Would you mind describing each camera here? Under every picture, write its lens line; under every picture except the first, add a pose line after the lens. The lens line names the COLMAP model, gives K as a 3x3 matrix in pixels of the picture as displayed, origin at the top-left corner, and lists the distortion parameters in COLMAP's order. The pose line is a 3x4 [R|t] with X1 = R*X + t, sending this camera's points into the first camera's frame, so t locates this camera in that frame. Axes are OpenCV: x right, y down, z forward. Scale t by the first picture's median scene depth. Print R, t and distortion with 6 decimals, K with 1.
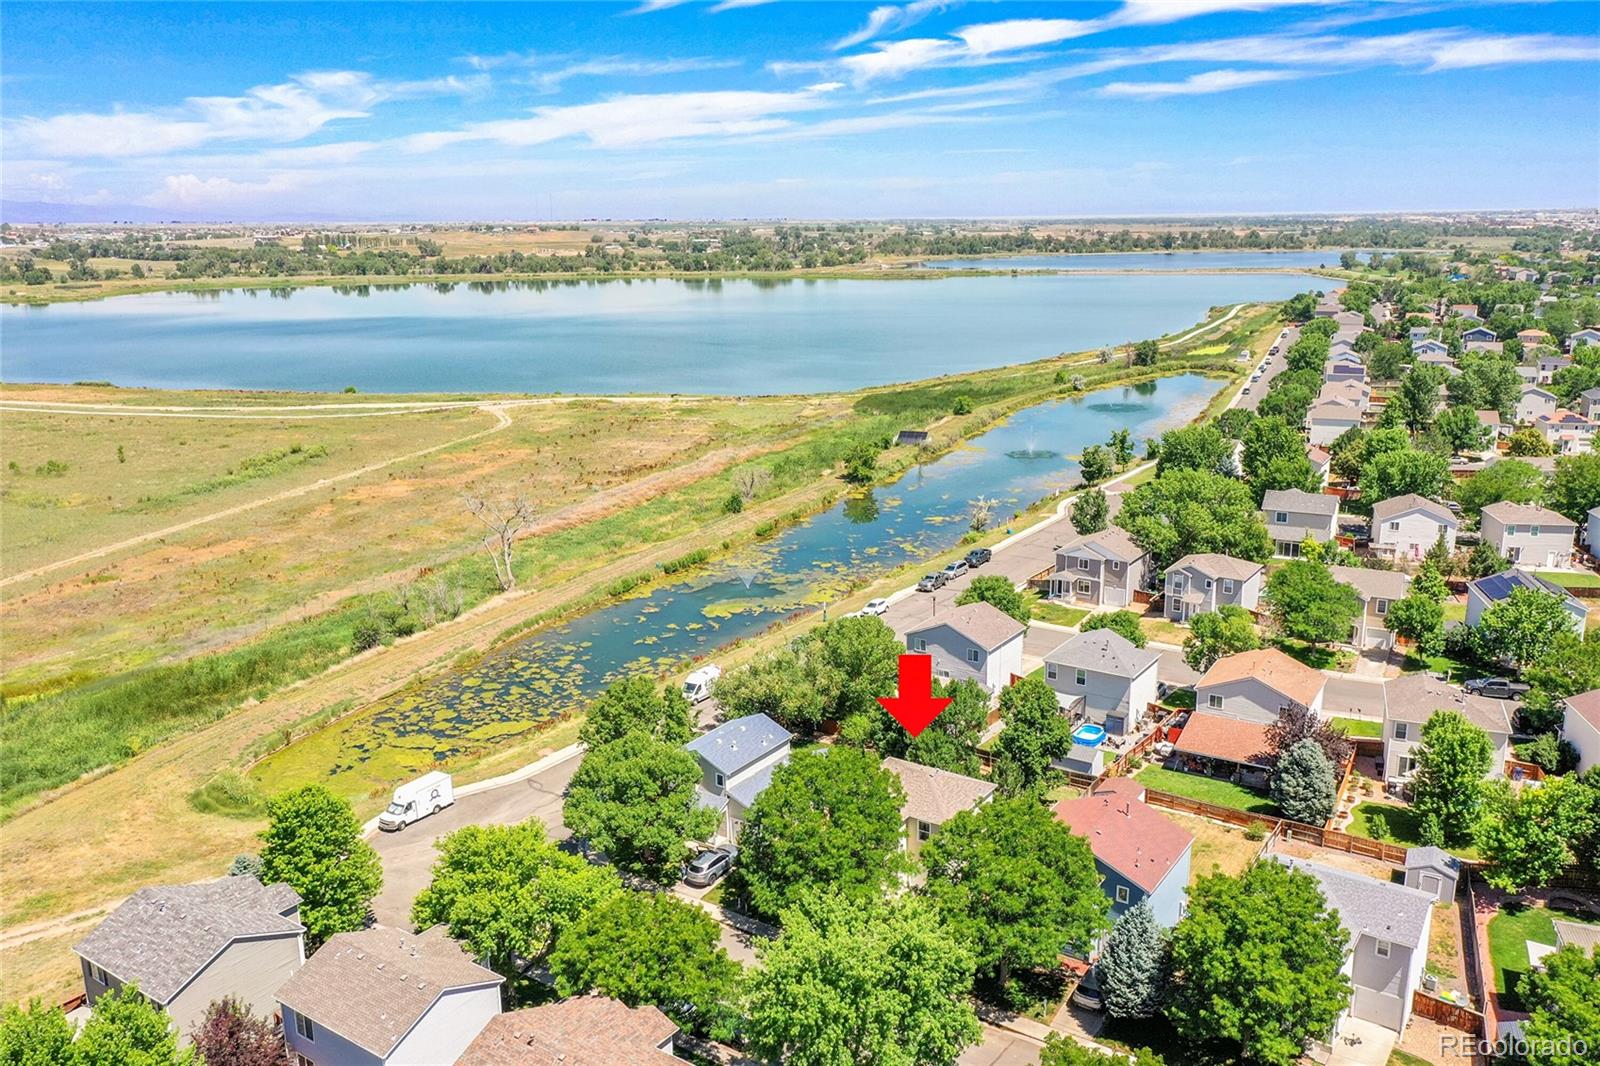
lens RADIAL K [[1262.3, 0, 788.8], [0, 1262.3, 566.5], [0, 0, 1]] dist [-0.000488, 0.003549]
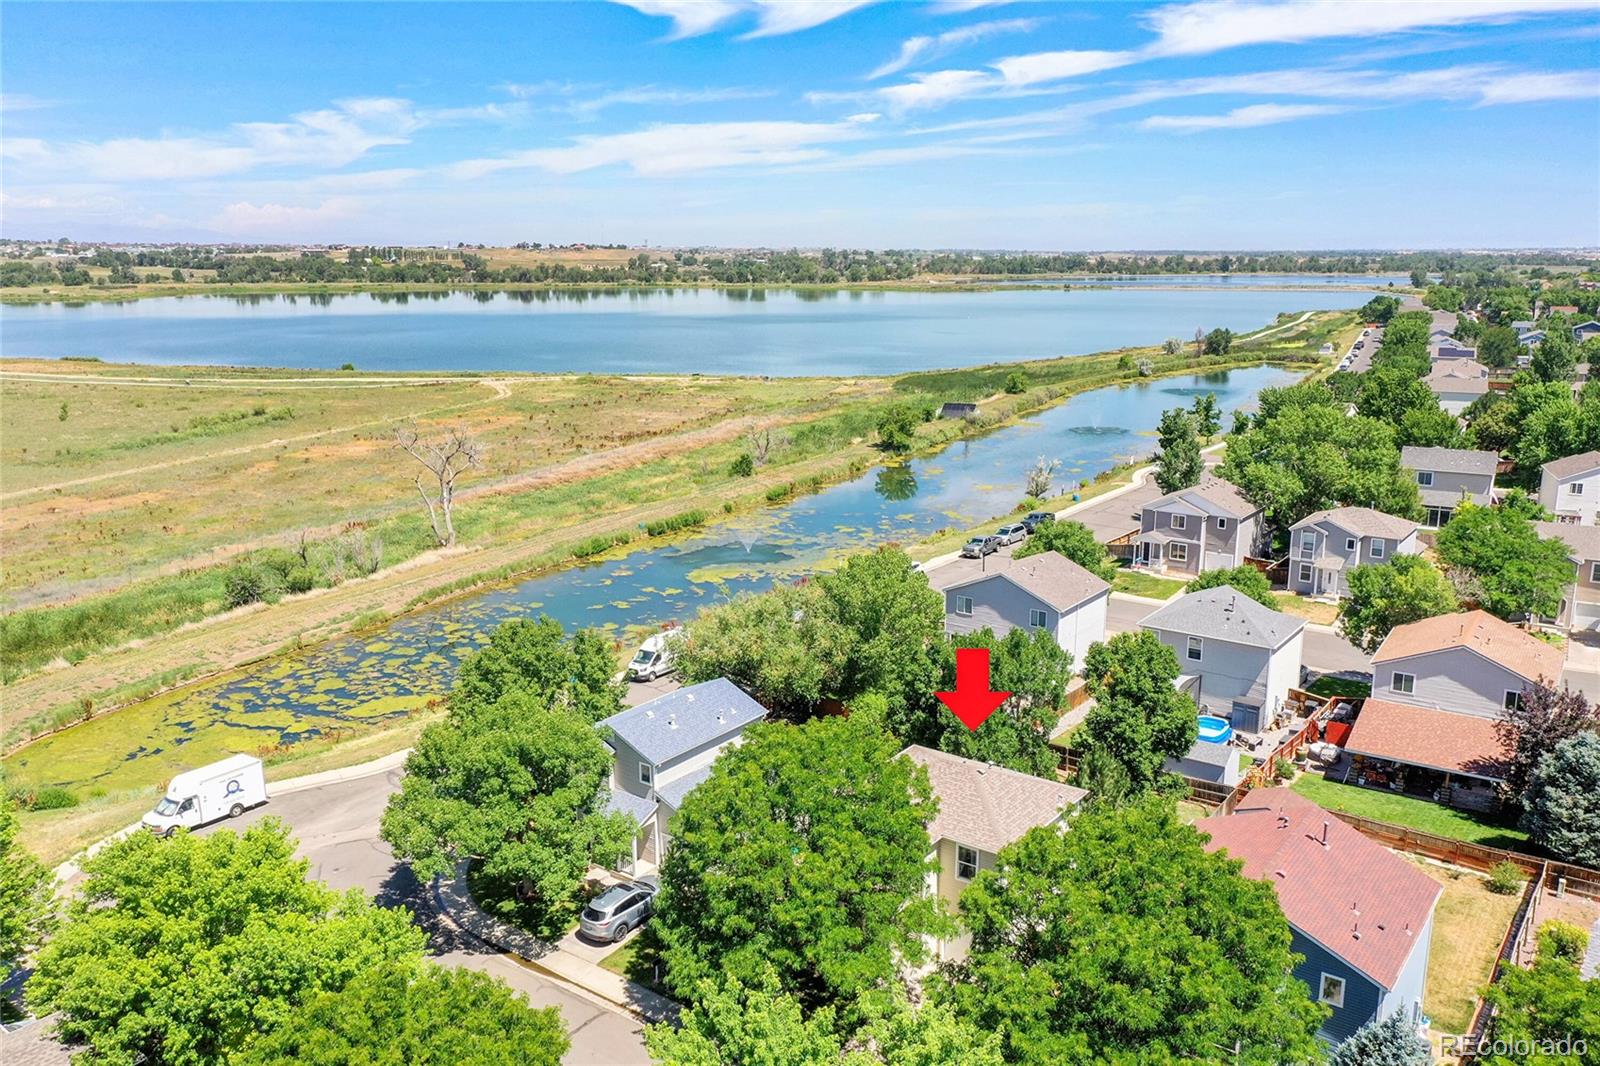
lens RADIAL K [[1262.3, 0, 793.0], [0, 1262.3, 575.5], [0, 0, 1]] dist [-0.000488, 0.003549]
pose [[0.999312, 0.021264, -0.030389, 0.022245], [-0.021721, 0.999655, -0.014799, 0.046744], [0.030064, 0.015449, 0.999429, 0.221018]]
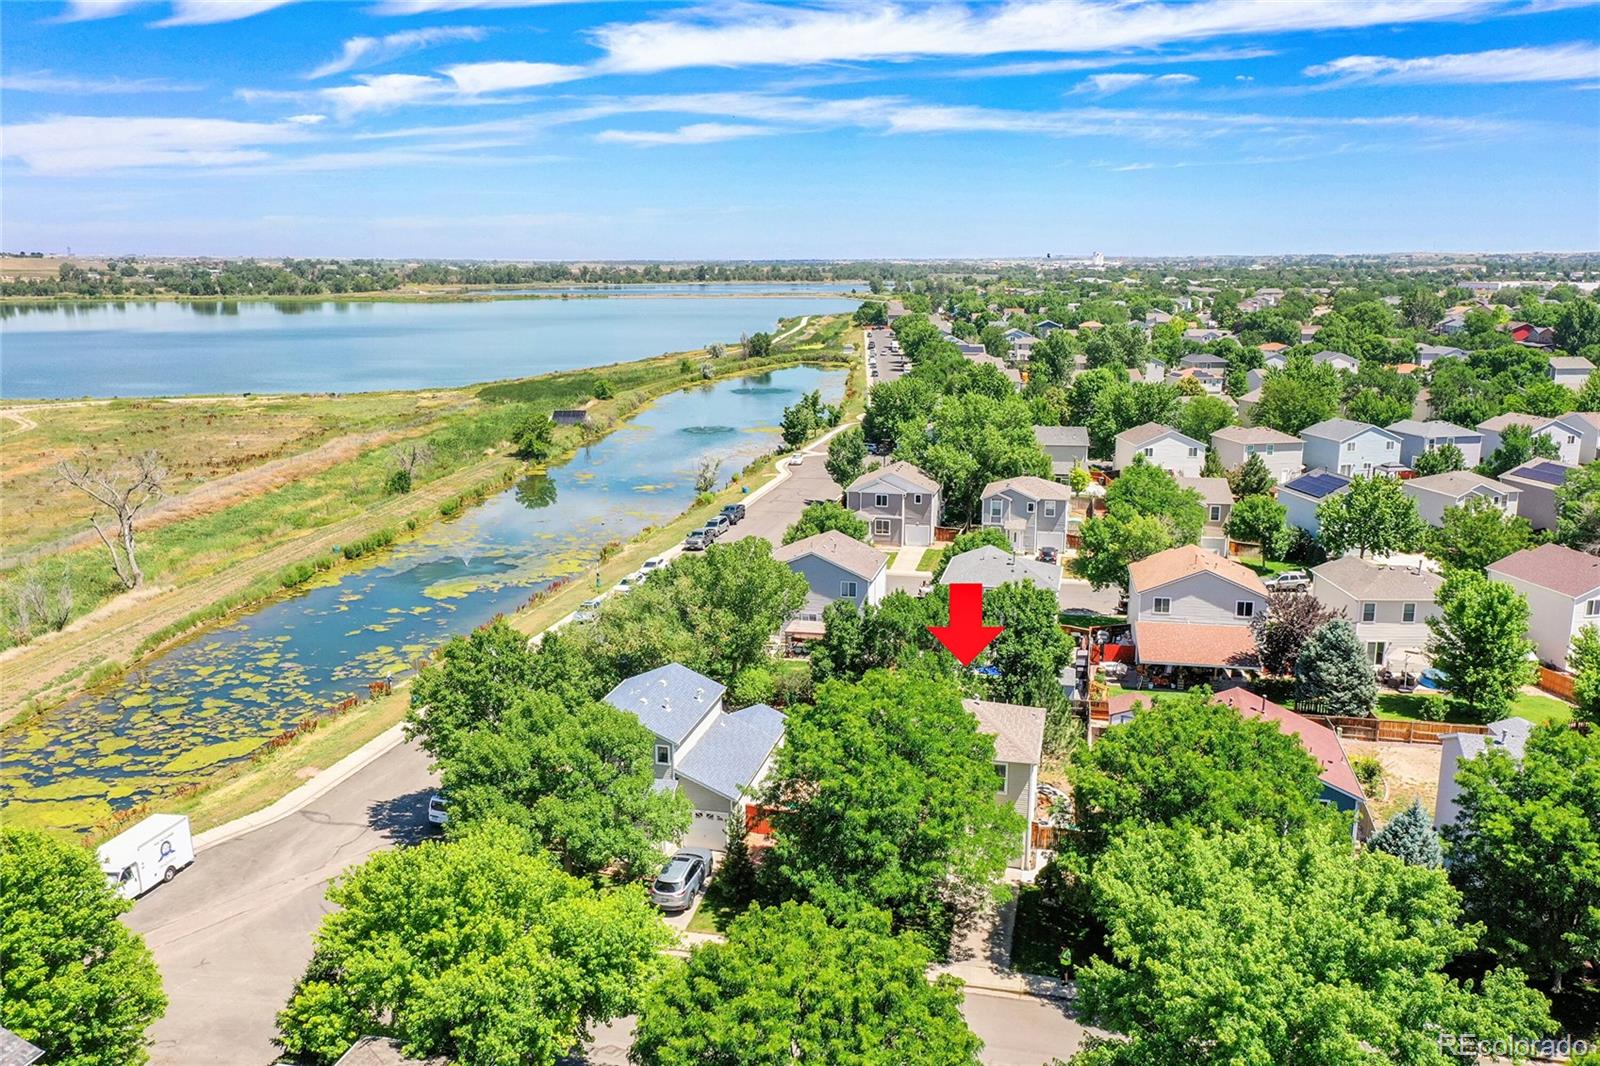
lens RADIAL K [[1262.3, 0, 797.7], [0, 1262.3, 575.2], [0, 0, 1]] dist [-0.000488, 0.003549]
pose [[0.930882, -0.074747, 0.357591, -0.133931], [0.083779, 0.996436, -0.009809, 0.052361], [-0.355584, 0.039089, 0.933827, 0.206996]]
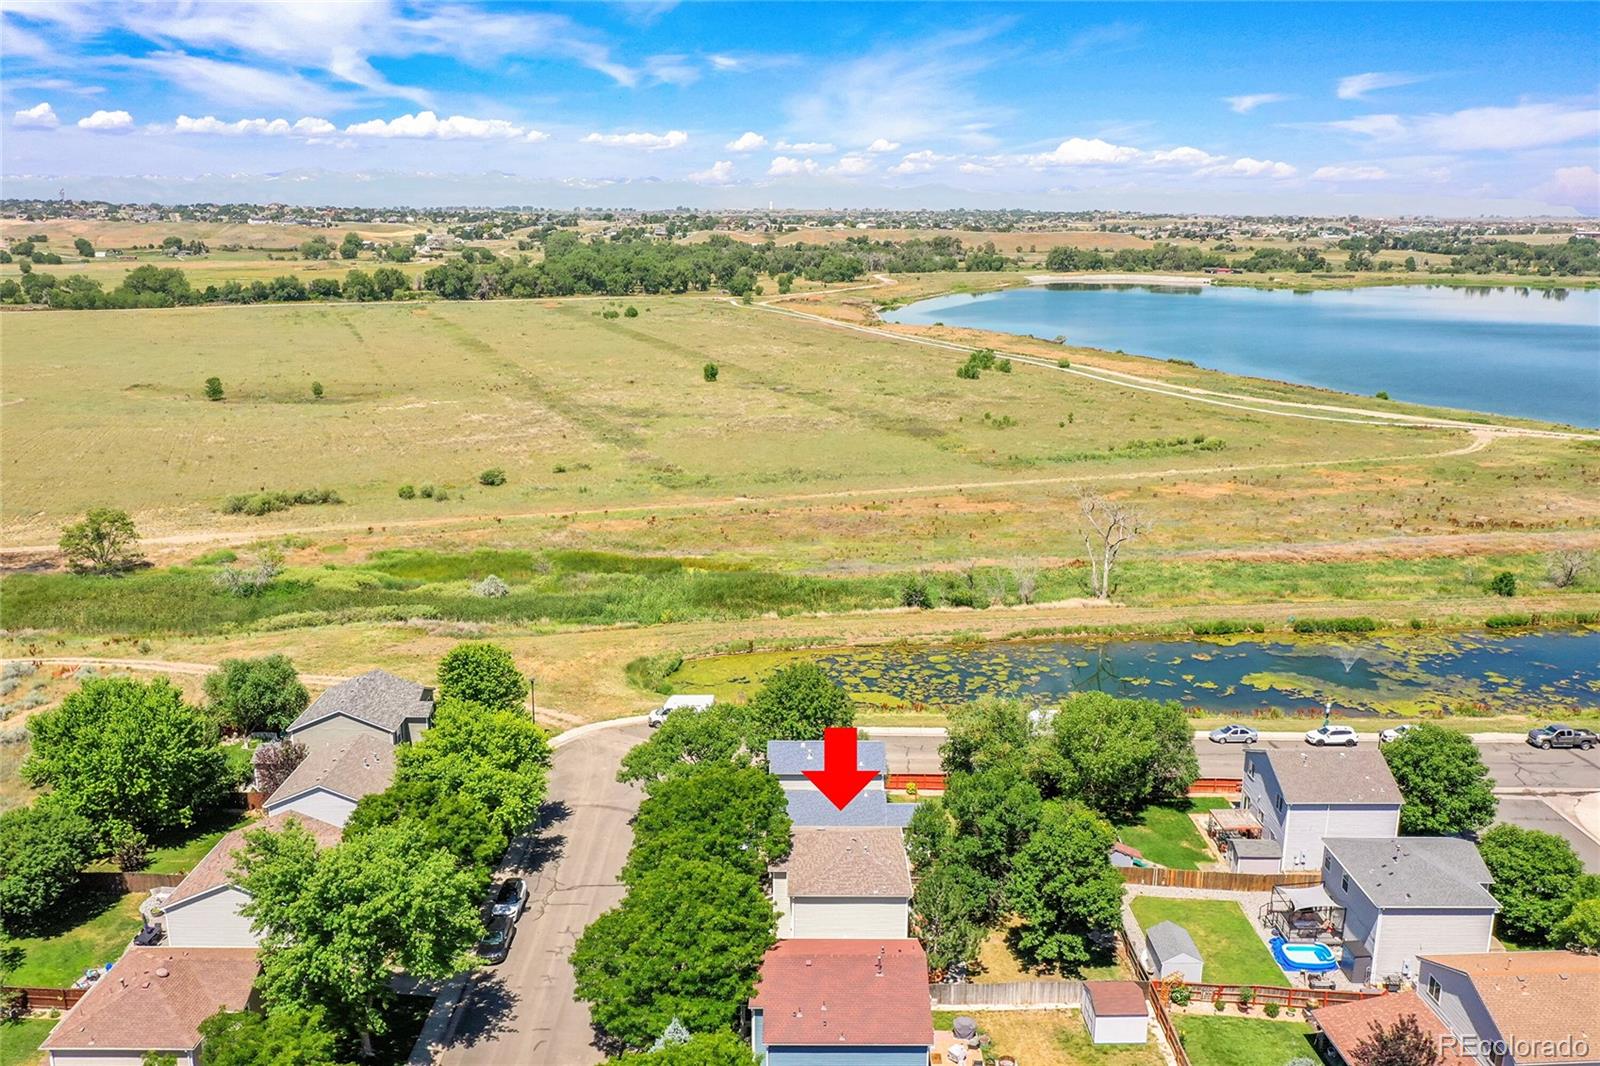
lens RADIAL K [[1262.3, 0, 798.7], [0, 1262.3, 540.5], [0, 0, 1]] dist [-0.000488, 0.003549]
pose [[0.561393, 0.215469, -0.799006, 0.443269], [-0.226484, 0.968650, 0.102087, -0.075071], [0.795954, 0.123651, 0.592594, 0.240746]]
